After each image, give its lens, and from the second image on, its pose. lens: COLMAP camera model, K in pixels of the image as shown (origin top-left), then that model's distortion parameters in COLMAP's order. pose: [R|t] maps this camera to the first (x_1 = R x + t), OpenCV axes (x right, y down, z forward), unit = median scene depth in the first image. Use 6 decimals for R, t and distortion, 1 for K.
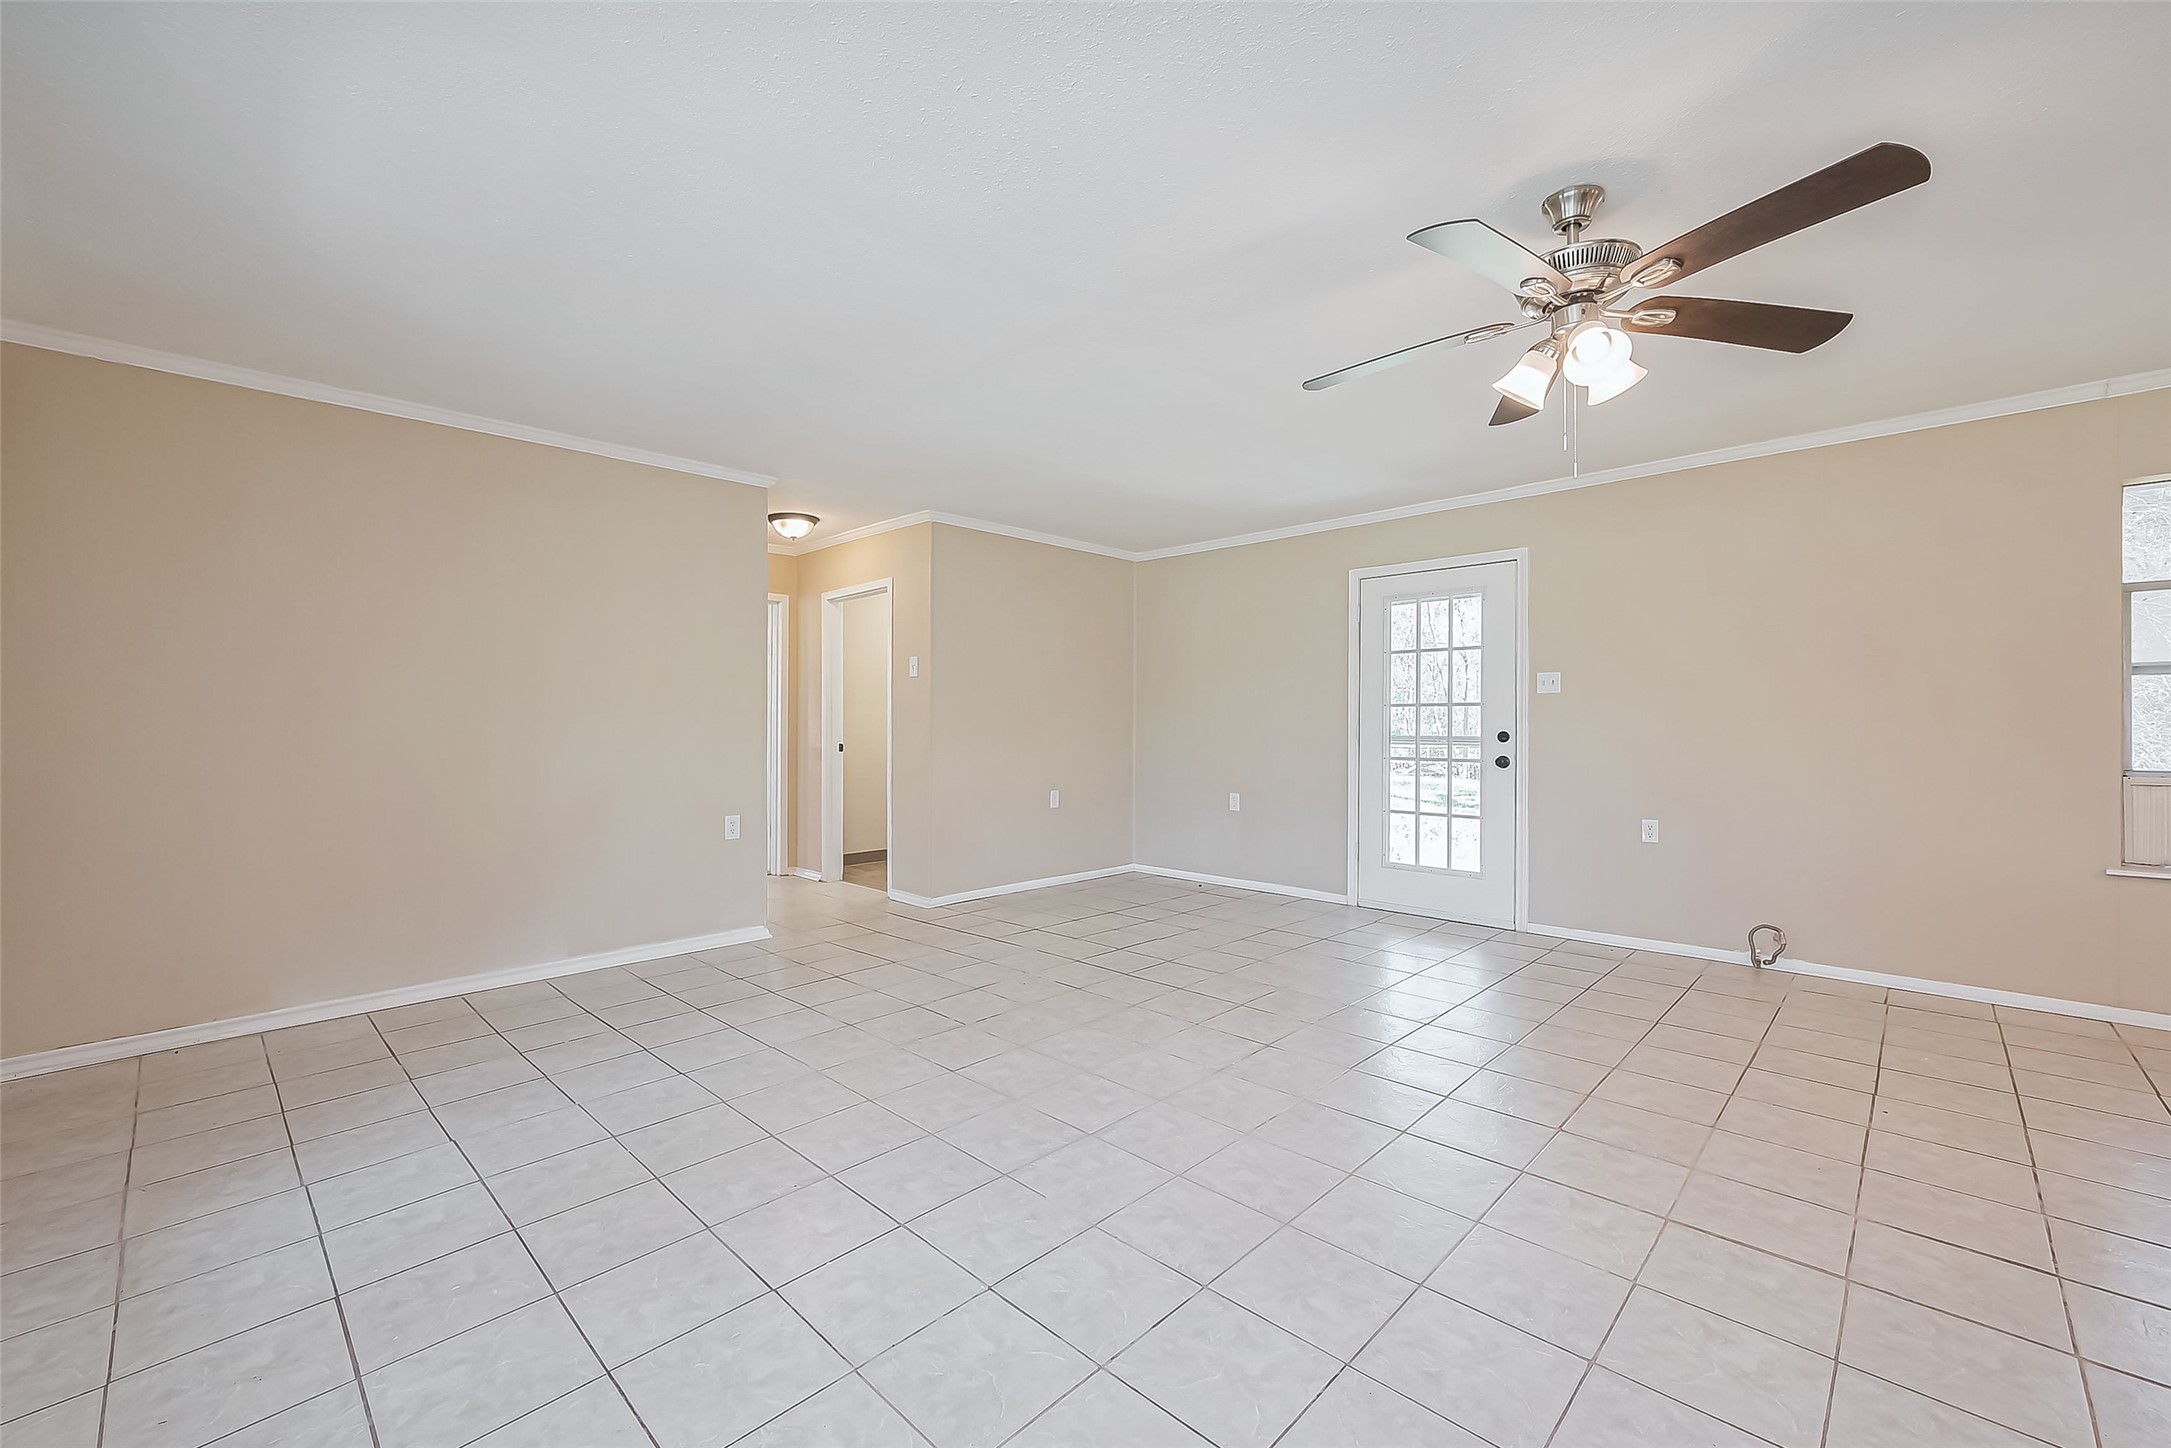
lens RADIAL K [[876.2, 0, 1093.0], [0, 876.2, 732.5], [0, 0, 1]] dist [-0.001301, -0.000212]
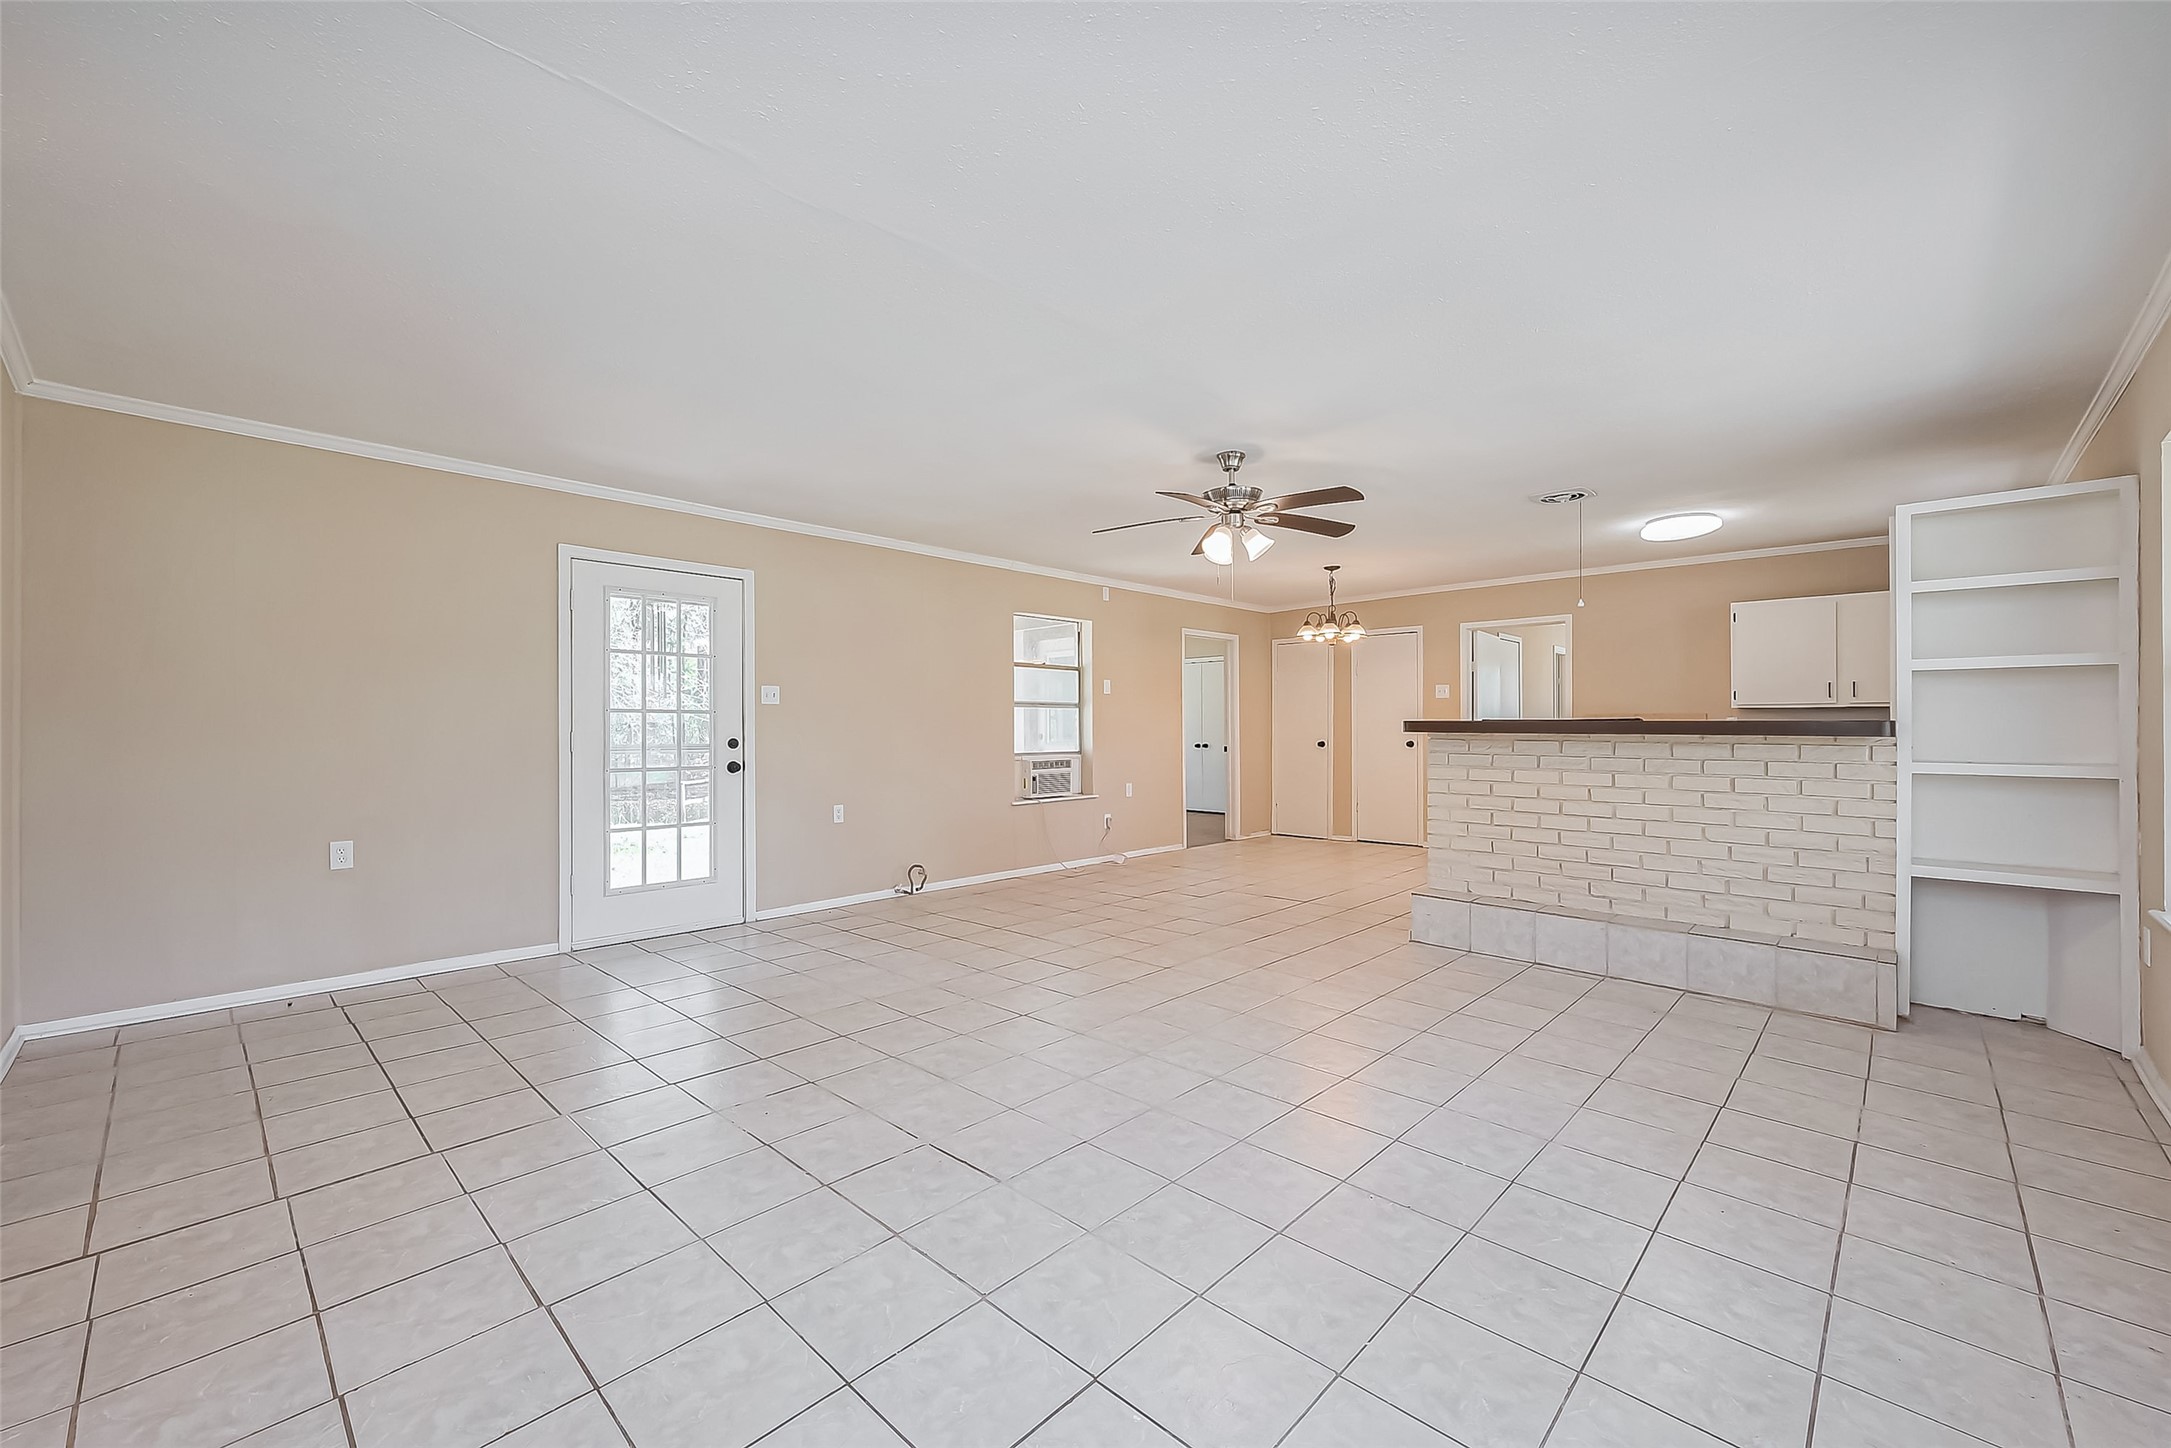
lens RADIAL K [[855.8, 0, 1087.8], [0, 855.8, 724.4], [0, 0, 1]] dist [0.000541, 0.000094]
pose [[0.005777, 0.005597, 0.999968, -0.582365], [0.010095, 0.999933, -0.005655, -0.008105], [-0.999932, 0.010127, 0.005720, 0.579486]]
